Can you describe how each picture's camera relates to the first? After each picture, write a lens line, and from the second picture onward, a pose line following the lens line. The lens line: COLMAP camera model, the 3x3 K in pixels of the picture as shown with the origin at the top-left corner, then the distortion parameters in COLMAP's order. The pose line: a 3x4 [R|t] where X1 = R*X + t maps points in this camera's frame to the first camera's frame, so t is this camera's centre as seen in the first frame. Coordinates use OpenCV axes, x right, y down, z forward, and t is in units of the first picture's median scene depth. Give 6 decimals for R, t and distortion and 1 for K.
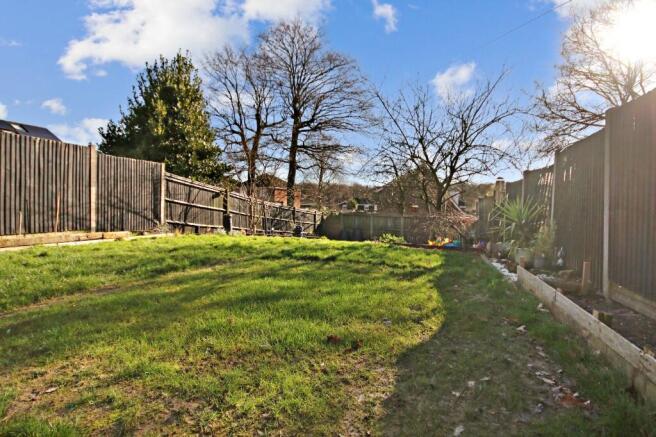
lens RADIAL K [[301.2, 0, 328.7], [0, 301.2, 217.3], [0, 0, 1]] dist [-0.005449, -0.000860]
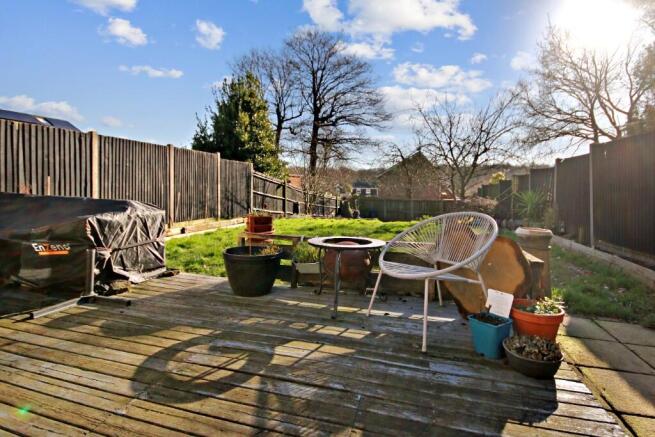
lens RADIAL K [[300.8, 0, 332.7], [0, 300.8, 194.7], [0, 0, 1]] dist [-0.005449, -0.000860]
pose [[0.997897, -0.016578, 0.062664, -0.227218], [0.017755, 0.999675, -0.018268, -0.014176], [-0.062341, 0.019342, 0.997867, -0.215140]]
